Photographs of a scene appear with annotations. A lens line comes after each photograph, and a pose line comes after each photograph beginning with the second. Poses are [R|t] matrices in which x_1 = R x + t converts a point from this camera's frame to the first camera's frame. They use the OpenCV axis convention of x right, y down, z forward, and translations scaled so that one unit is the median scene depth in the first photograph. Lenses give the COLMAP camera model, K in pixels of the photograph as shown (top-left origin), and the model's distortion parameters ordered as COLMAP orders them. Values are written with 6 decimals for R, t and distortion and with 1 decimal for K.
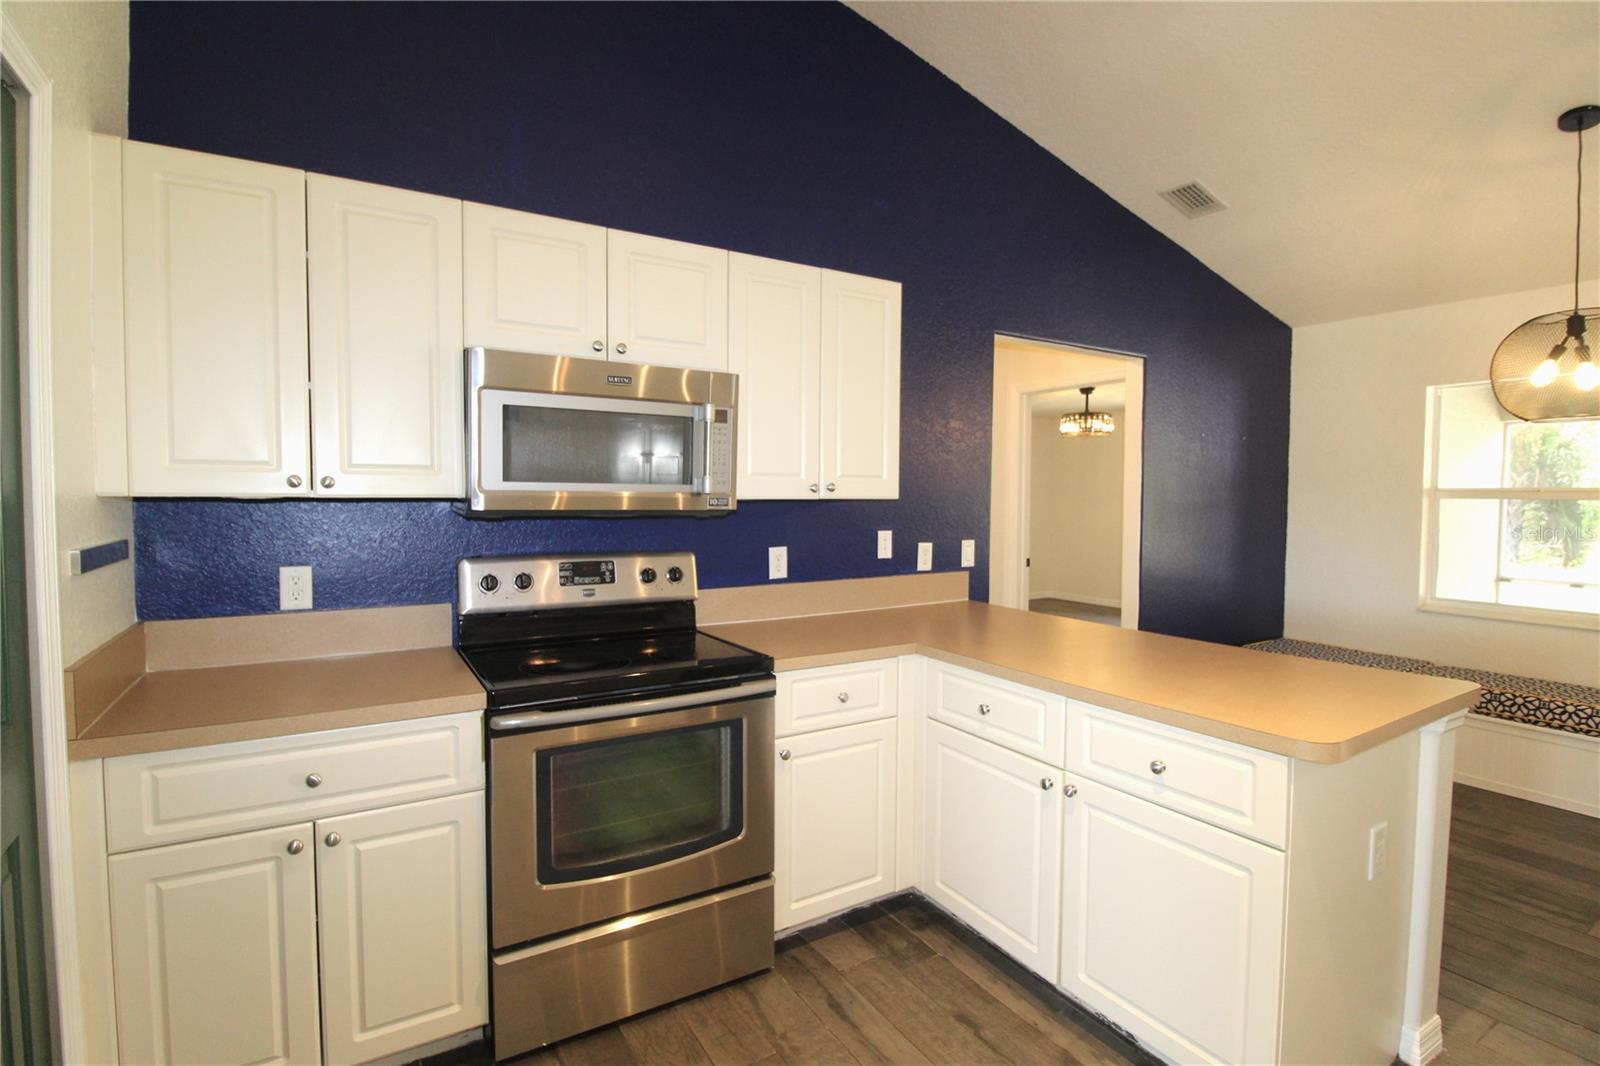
lens RADIAL K [[750.1, 0, 814.0], [0, 750.1, 529.2], [0, 0, 1]] dist [-0.013489, -0.005283]
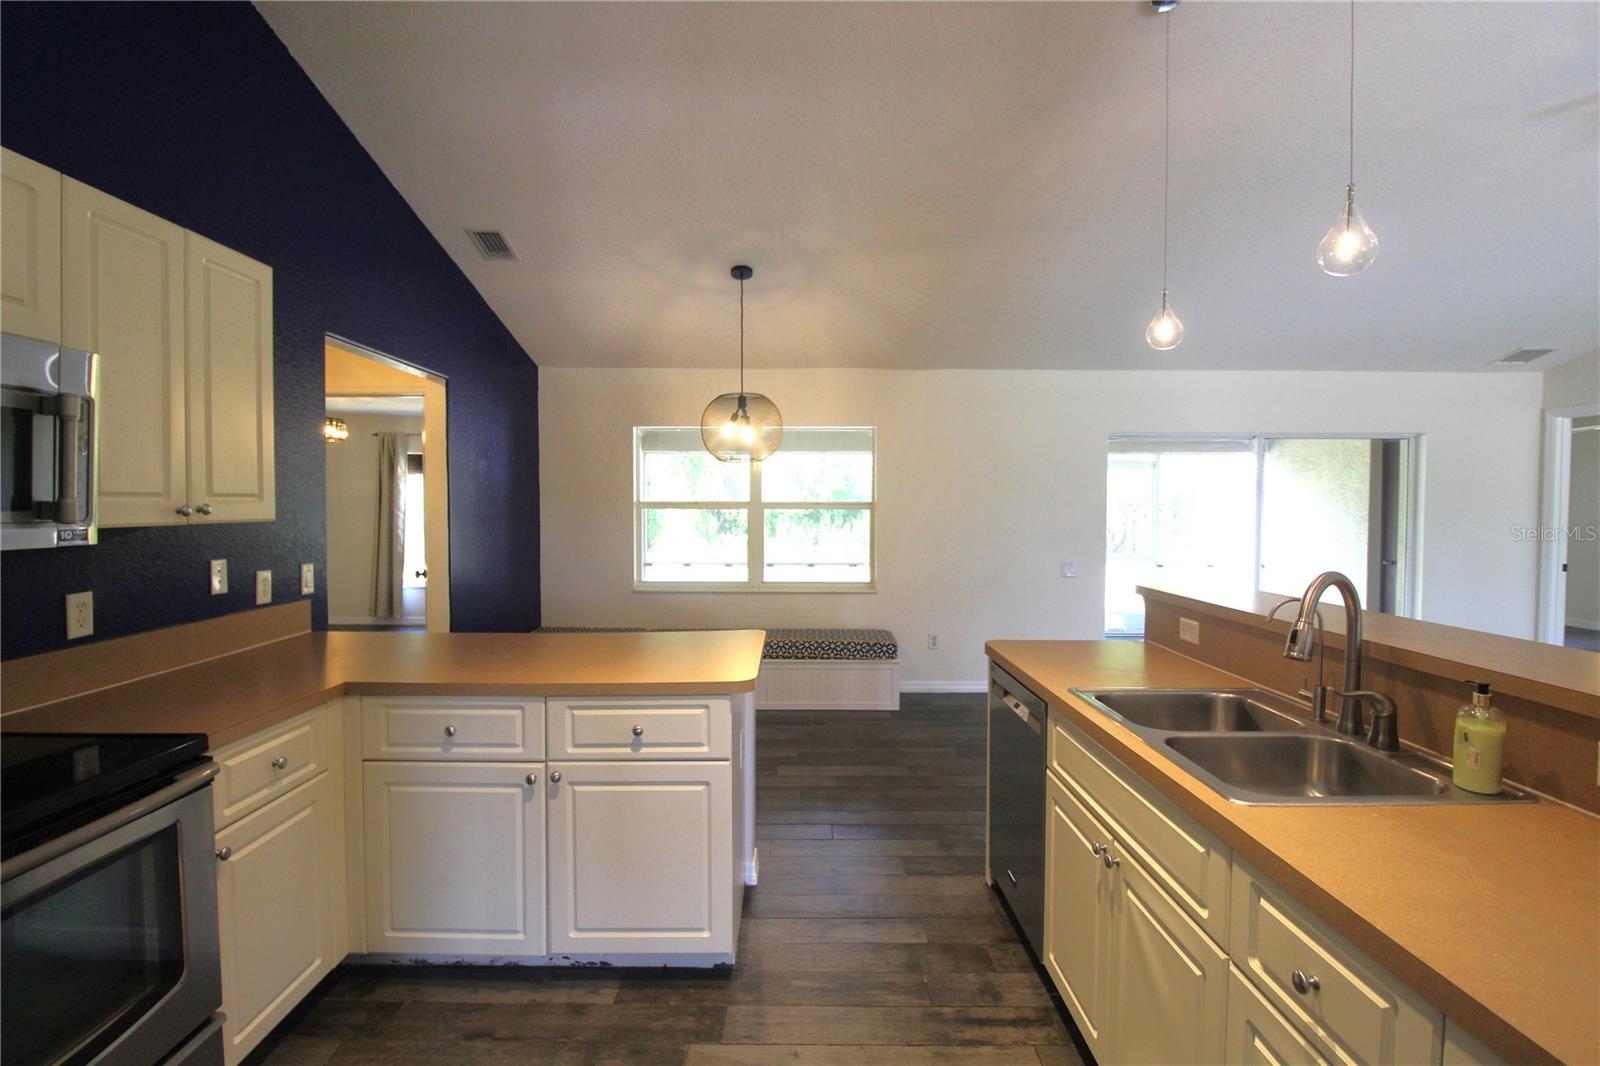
lens RADIAL K [[750.1, 0, 795.8], [0, 750.1, 526.8], [0, 0, 1]] dist [-0.013489, -0.005283]
pose [[0.517401, -0.029967, 0.855218, -0.321871], [0.038327, 0.999195, 0.011825, -0.022944], [-0.854884, 0.026659, 0.518134, 0.064756]]
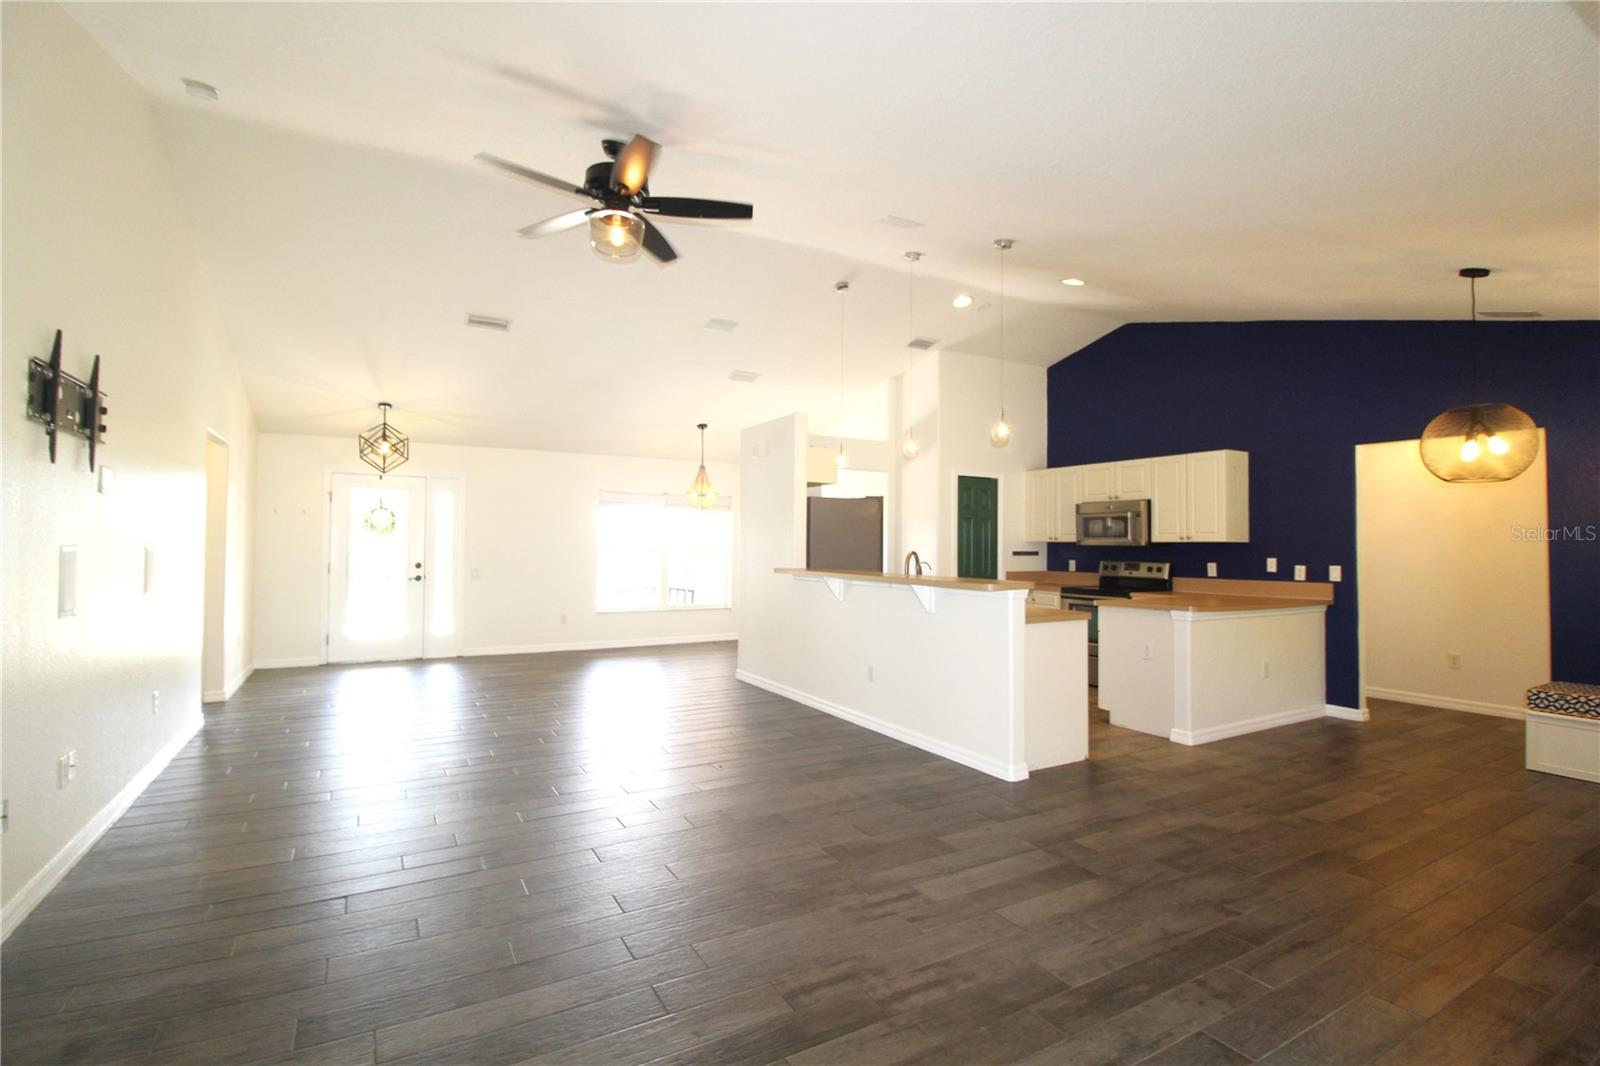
lens RADIAL K [[751.0, 0, 807.6], [0, 751.0, 535.6], [0, 0, 1]] dist [-0.011634, -0.002607]
pose [[0.002906, -0.018683, -0.999821, 2.508592], [-0.055689, 0.998271, -0.018816, 0.058256], [0.998444, 0.055734, 0.001861, -0.289160]]
